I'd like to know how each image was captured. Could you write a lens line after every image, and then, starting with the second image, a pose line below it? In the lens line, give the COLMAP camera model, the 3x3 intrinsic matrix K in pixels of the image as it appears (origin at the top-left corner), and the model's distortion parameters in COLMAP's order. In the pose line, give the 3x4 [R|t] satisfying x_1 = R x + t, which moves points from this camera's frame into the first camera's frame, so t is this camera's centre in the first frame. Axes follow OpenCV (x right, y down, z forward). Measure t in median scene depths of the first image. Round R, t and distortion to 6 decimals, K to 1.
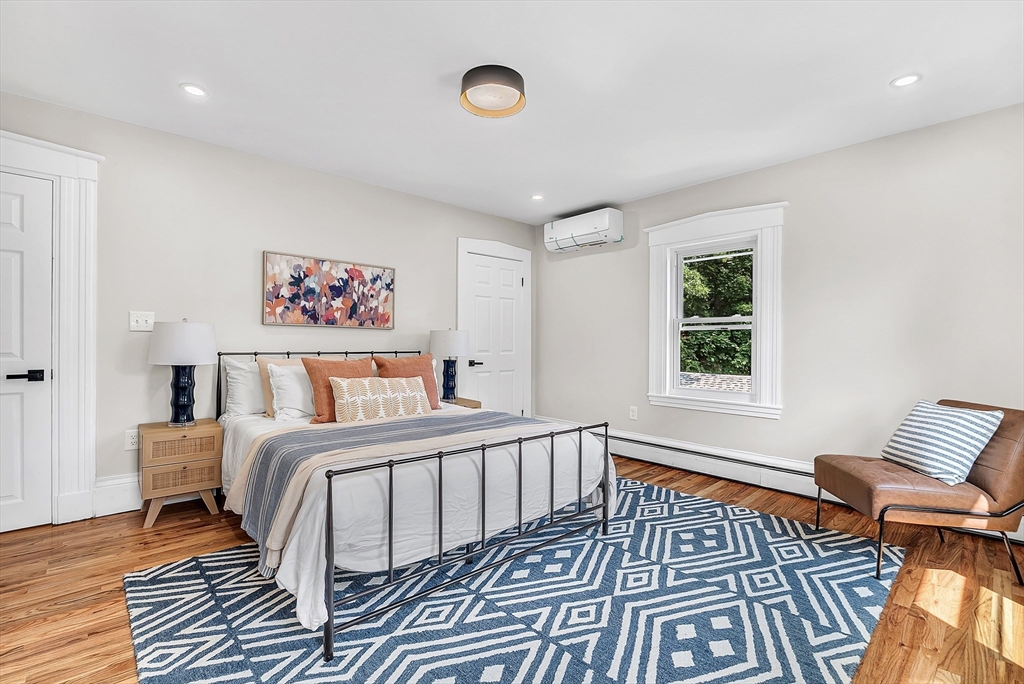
lens RADIAL K [[459.2, 0, 512.0], [0, 459.2, 342.0], [0, 0, 1]] dist [-0.004717, 0.000021]
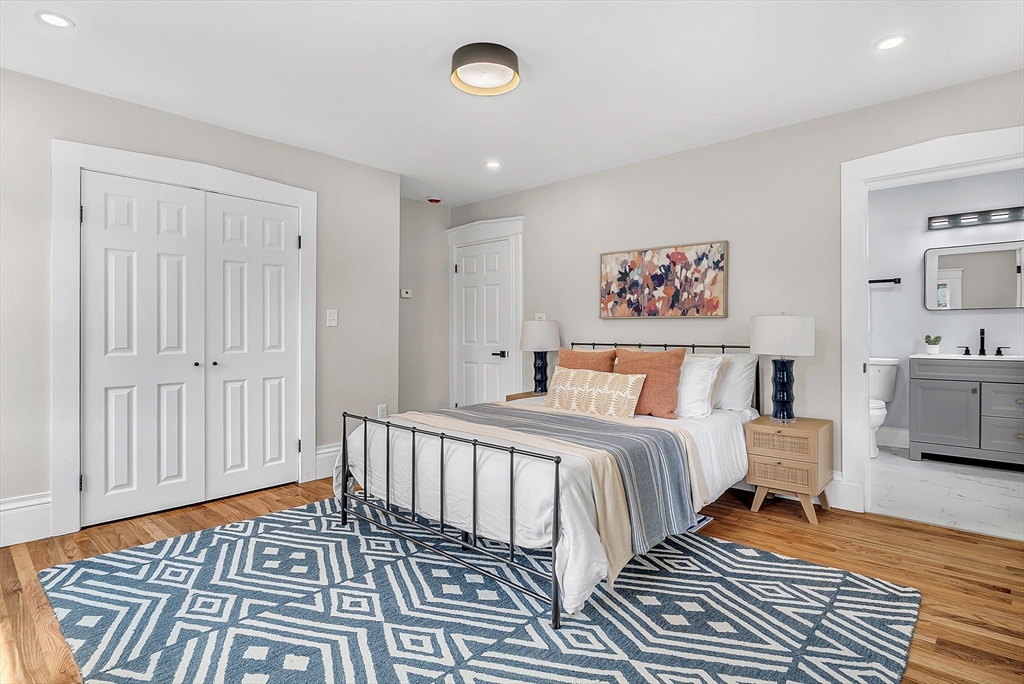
lens RADIAL K [[526.7, 0, 528.6], [0, 526.7, 337.0], [0, 0, 1]] dist [-0.007447, -0.000645]
pose [[0.101158, -0.002914, -0.994866, 0.683116], [-0.000927, 0.999995, -0.003023, 0.009600], [0.994870, 0.001228, 0.101155, 0.646837]]
